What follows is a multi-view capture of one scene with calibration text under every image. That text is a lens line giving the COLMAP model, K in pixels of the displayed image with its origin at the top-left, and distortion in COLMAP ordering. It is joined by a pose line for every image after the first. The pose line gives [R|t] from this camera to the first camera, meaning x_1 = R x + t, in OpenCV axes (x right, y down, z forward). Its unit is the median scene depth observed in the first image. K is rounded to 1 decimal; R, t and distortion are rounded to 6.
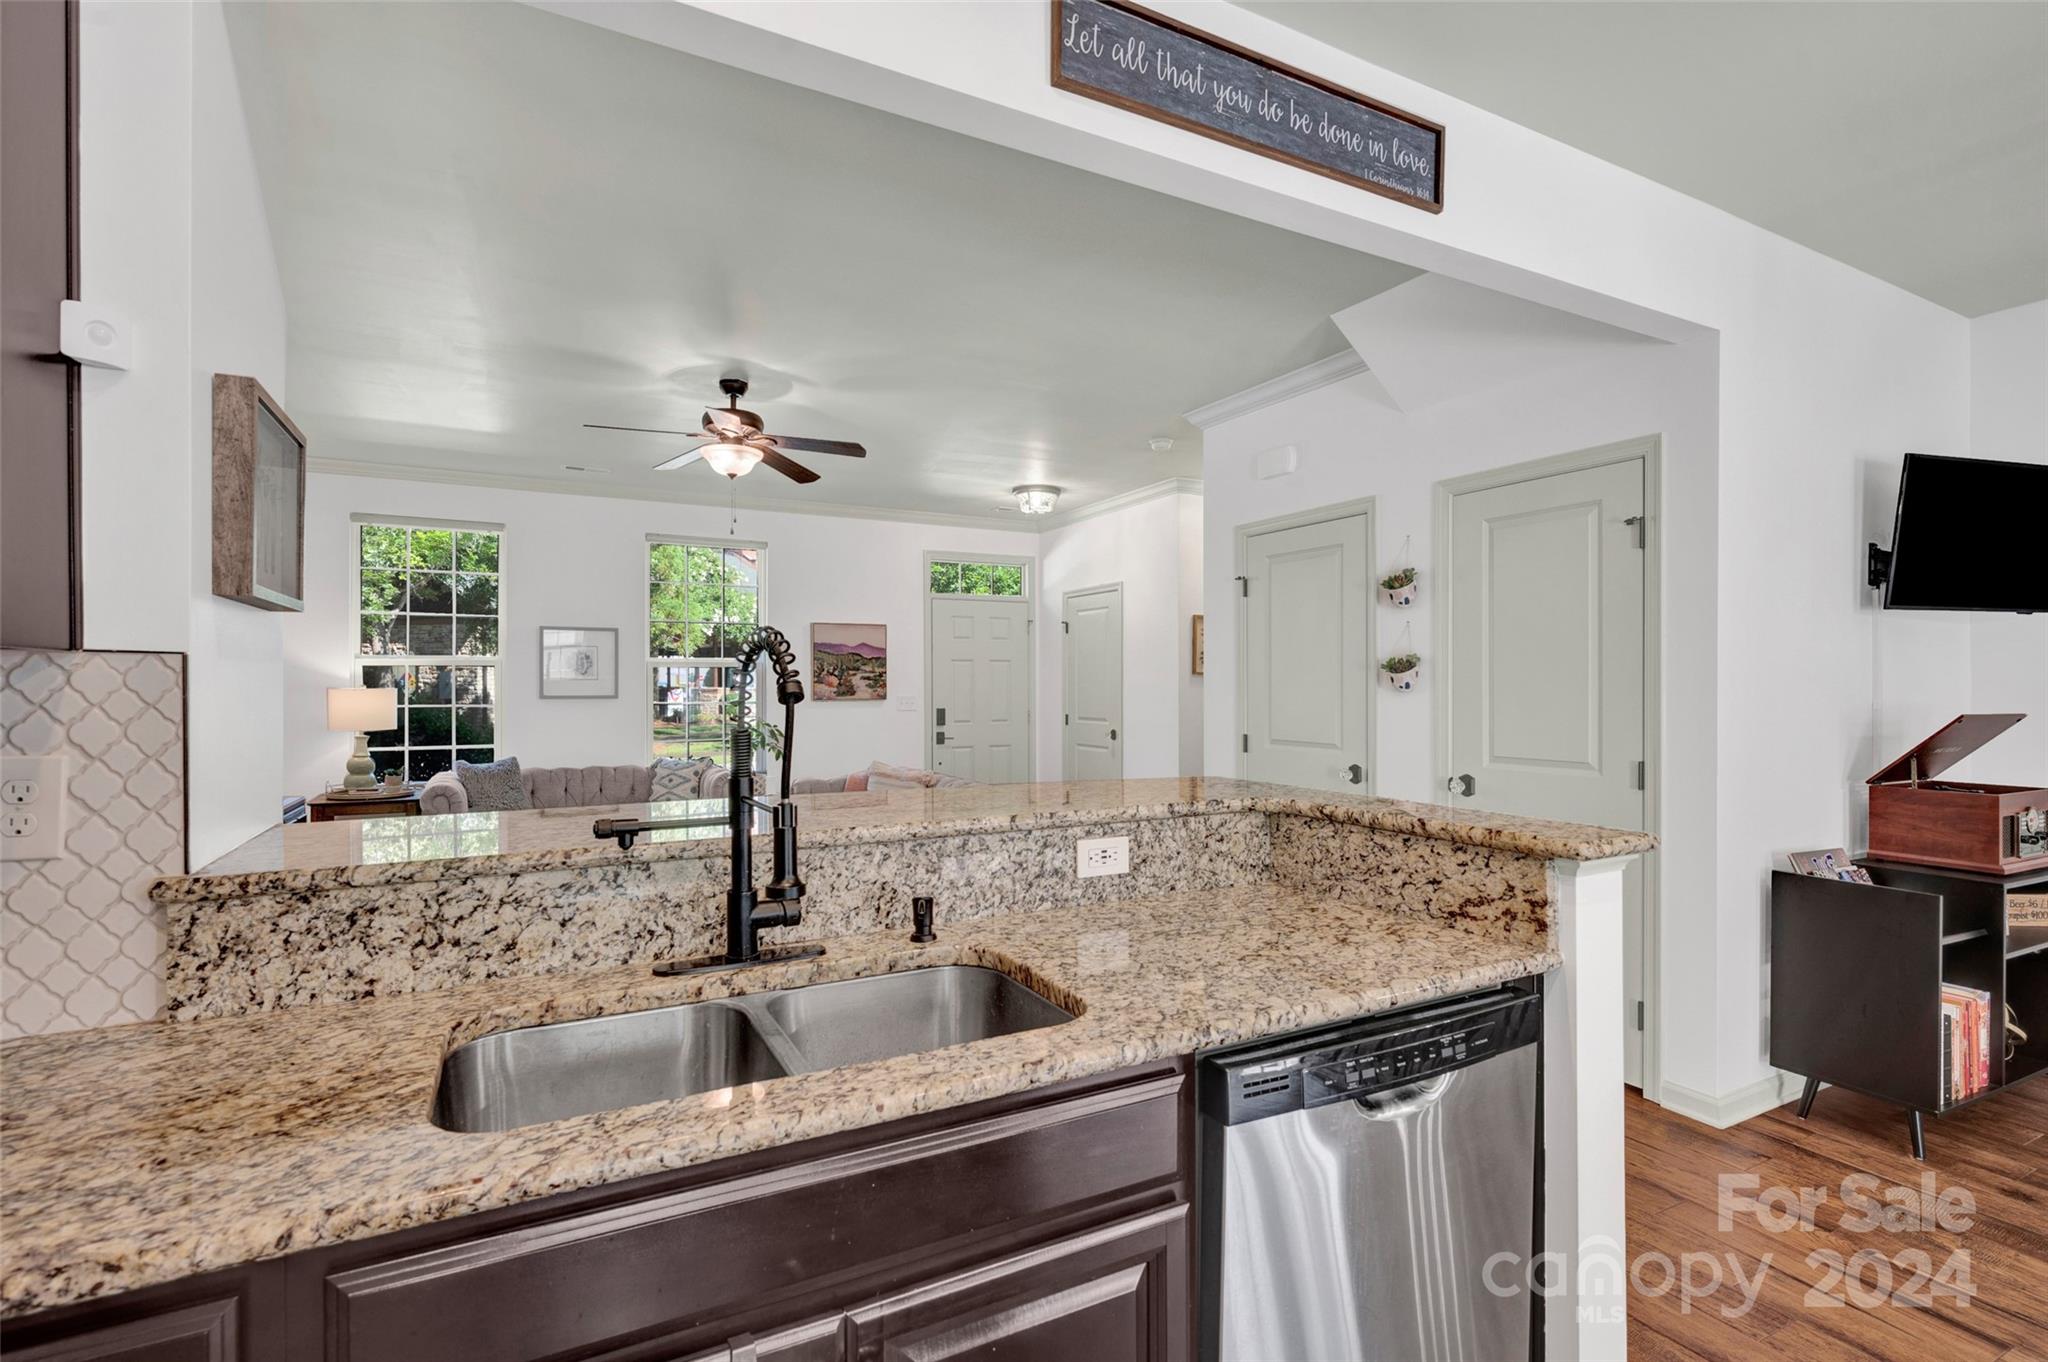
lens RADIAL K [[960.5, 0, 1012.8], [0, 960.5, 684.3], [0, 0, 1]] dist [0.000882, 0.000020]
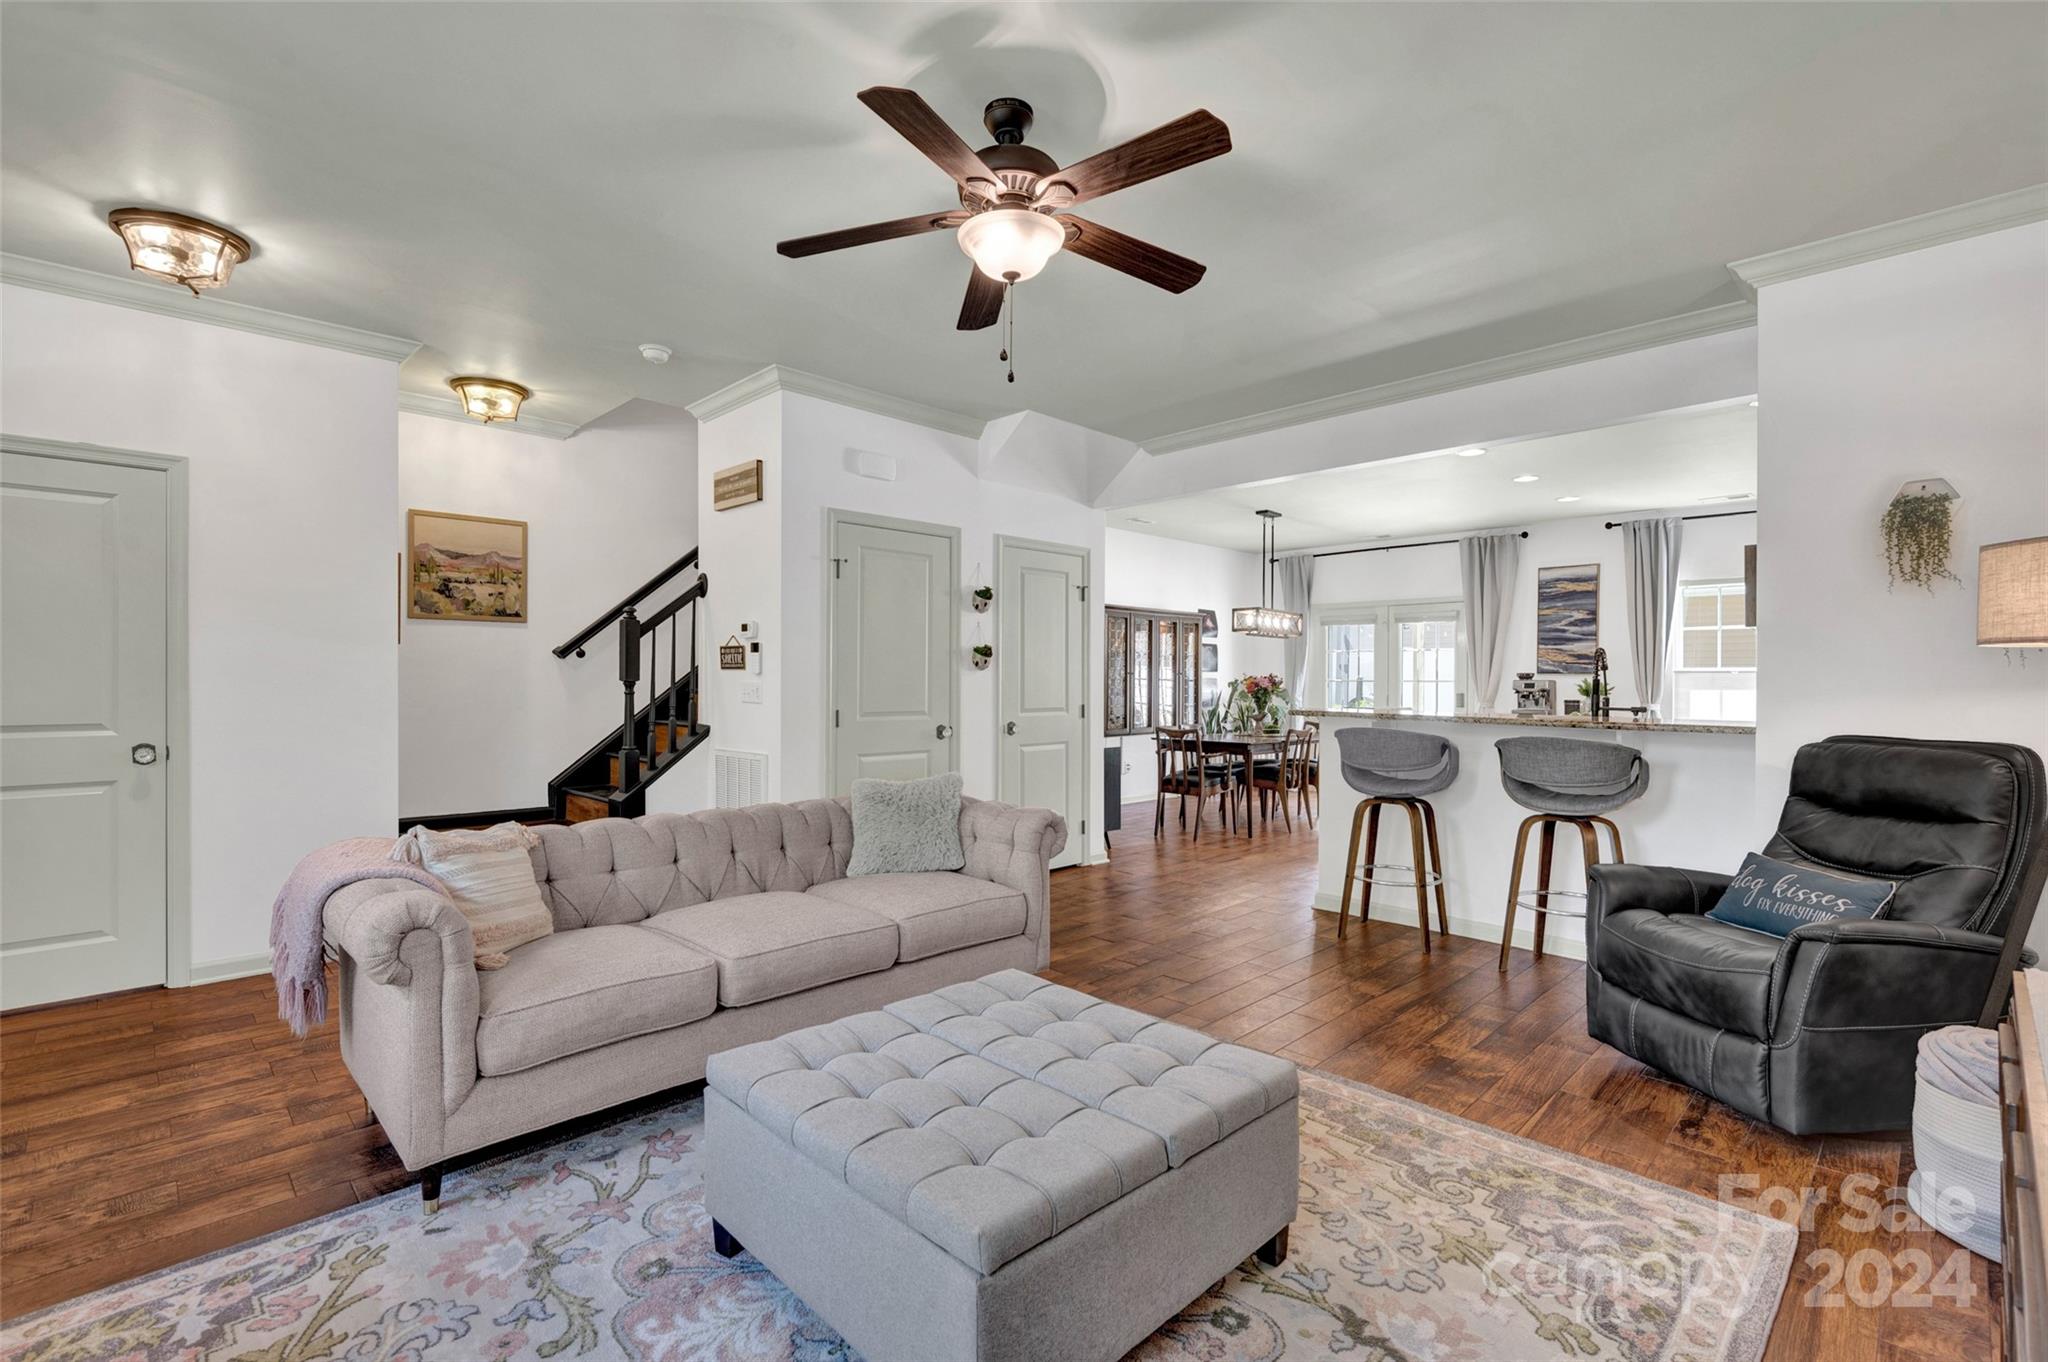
lens RADIAL K [[904.5, 0, 1027.4], [0, 904.5, 682.3], [0, 0, 1]] dist [-0.002980, -0.000162]
pose [[-0.283751, -0.006458, 0.958876, -0.605824], [-0.005405, 0.999972, 0.005136, 0.012153], [-0.958883, -0.003726, -0.283778, 0.859325]]
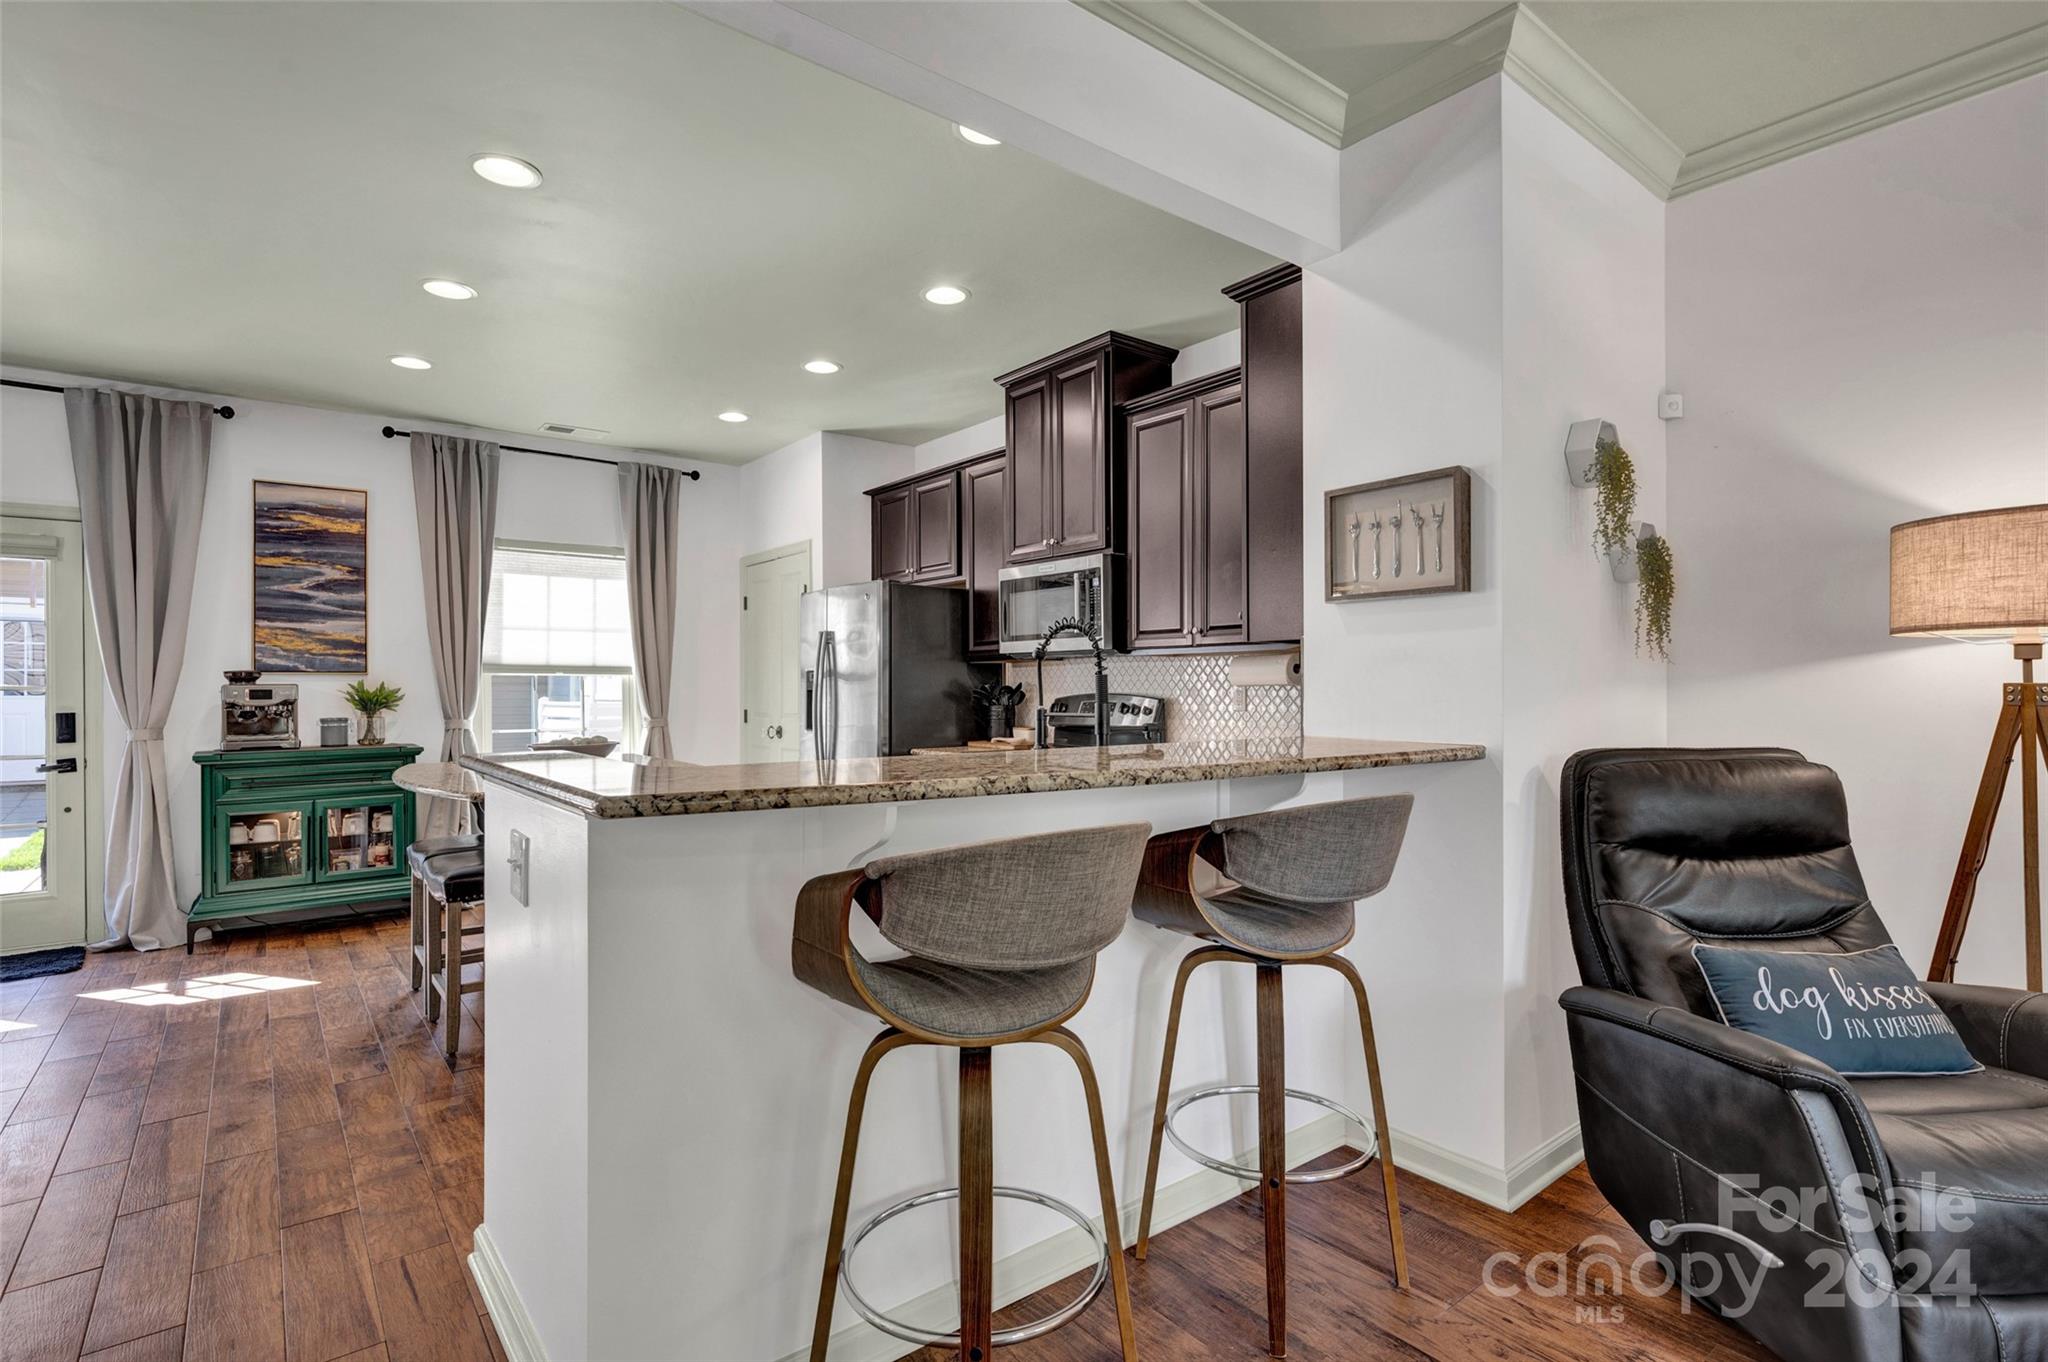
lens RADIAL K [[994.8, 0, 1020.8], [0, 994.8, 689.2], [0, 0, 1]] dist [-0.000170, 0.000155]
pose [[-0.984174, 0.003460, -0.177172, 0.037878], [0.003155, 0.999993, 0.002006, 0.016445], [0.177177, 0.001415, -0.984178, 0.644035]]
